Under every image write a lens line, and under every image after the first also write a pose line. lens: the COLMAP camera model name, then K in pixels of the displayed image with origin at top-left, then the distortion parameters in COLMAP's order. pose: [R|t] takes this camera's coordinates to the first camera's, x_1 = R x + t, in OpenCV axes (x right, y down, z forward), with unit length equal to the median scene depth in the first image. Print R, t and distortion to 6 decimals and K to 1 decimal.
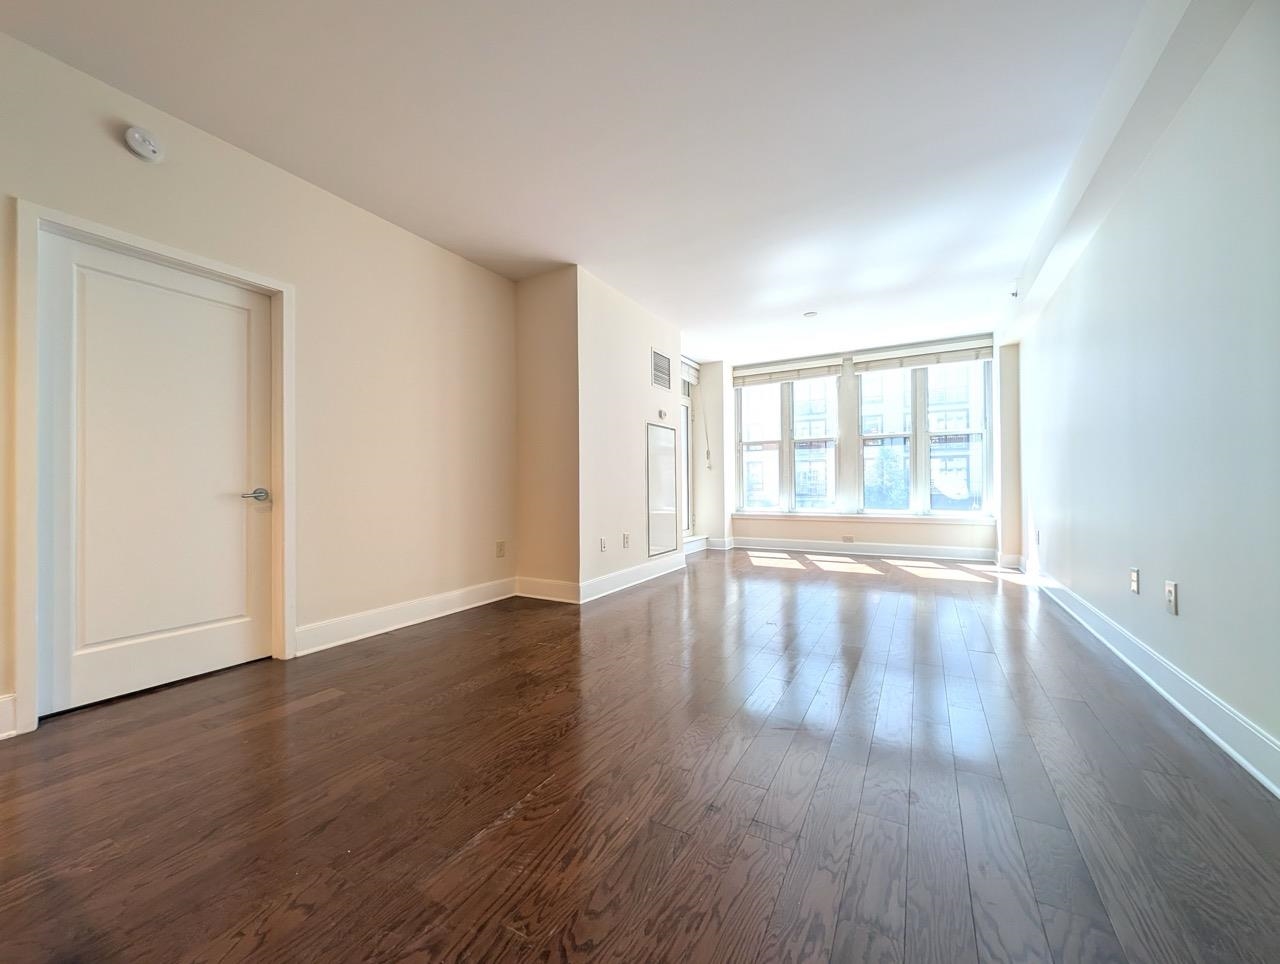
lens RADIAL K [[494.0, 0, 642.6], [0, 494.0, 483.3], [0, 0, 1]] dist [0.002000, 0.000057]
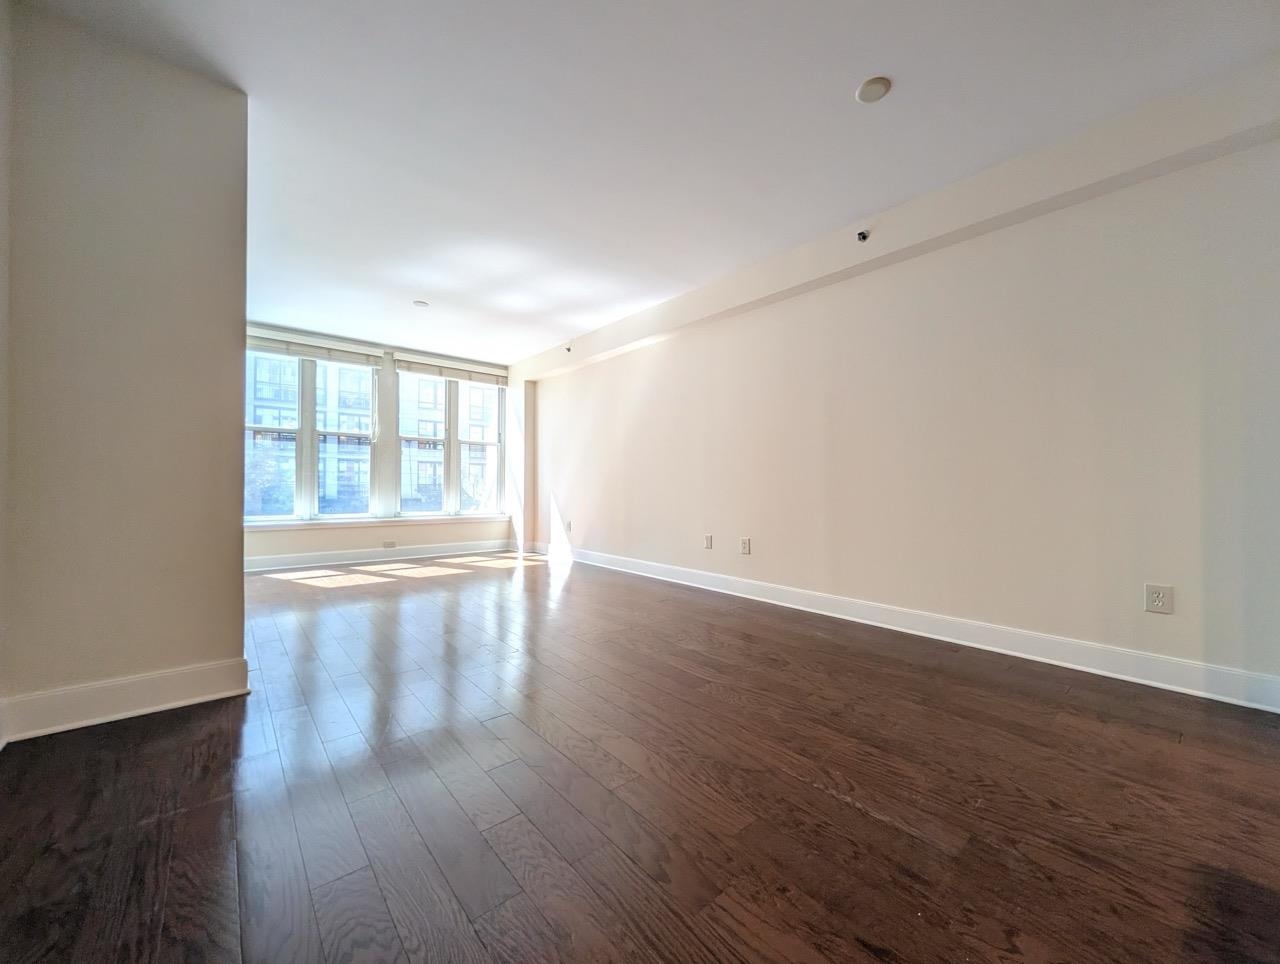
lens RADIAL K [[494.0, 0, 644.4], [0, 494.0, 483.6], [0, 0, 1]] dist [0.002000, 0.000057]
pose [[0.338117, 0.015362, 0.940979, -0.368688], [-0.010727, 0.999865, -0.012469, 0.003855], [-0.941043, -0.005878, 0.338236, 0.273007]]
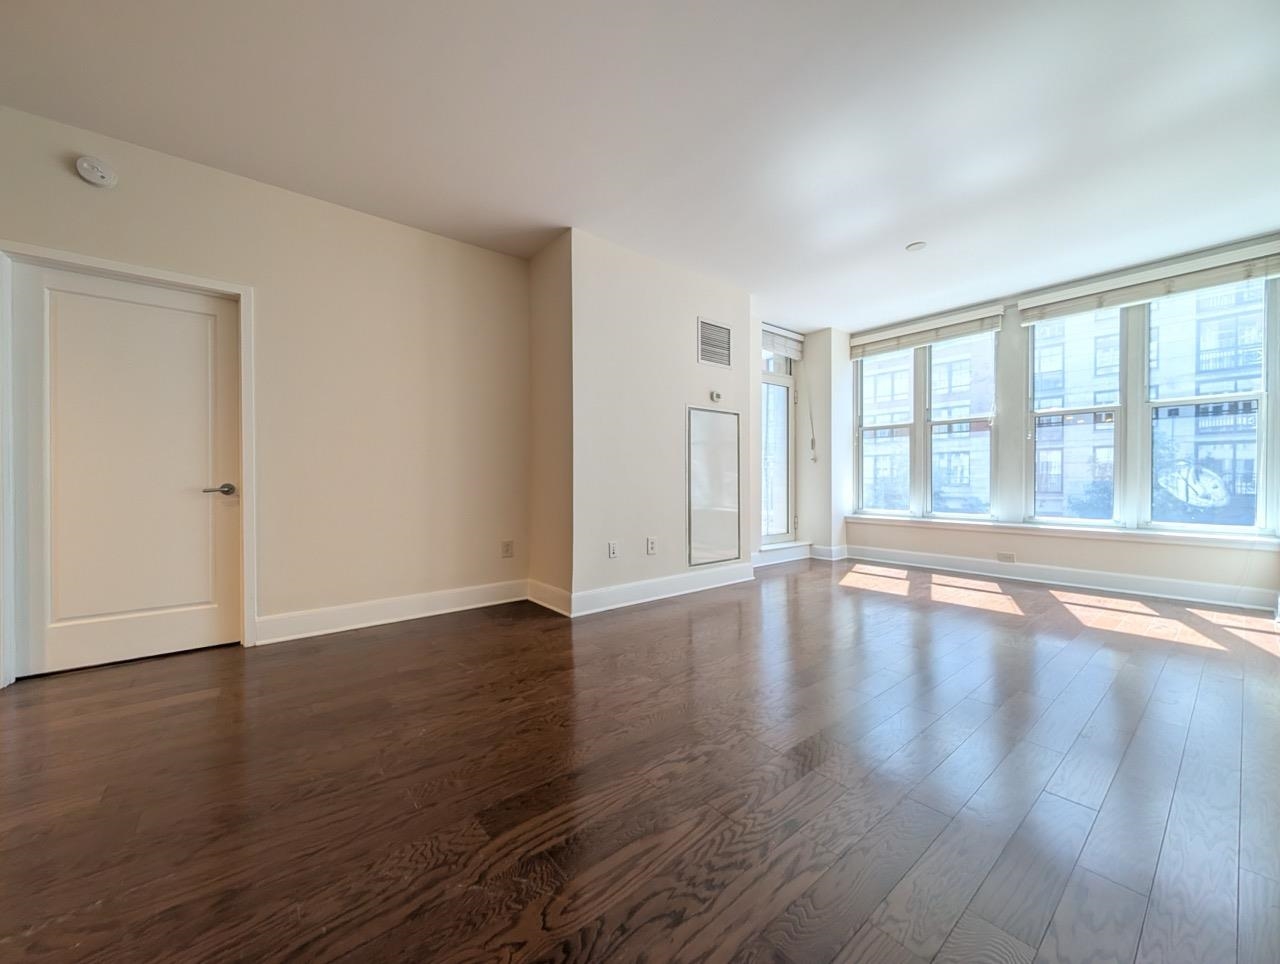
lens RADIAL K [[494.0, 0, 643.3], [0, 494.0, 483.6], [0, 0, 1]] dist [0.002000, 0.000057]
pose [[0.931888, 0.008770, -0.362641, 0.222087], [-0.003329, 0.999872, 0.015625, -0.004693], [0.362732, -0.013353, 0.931798, 0.167733]]
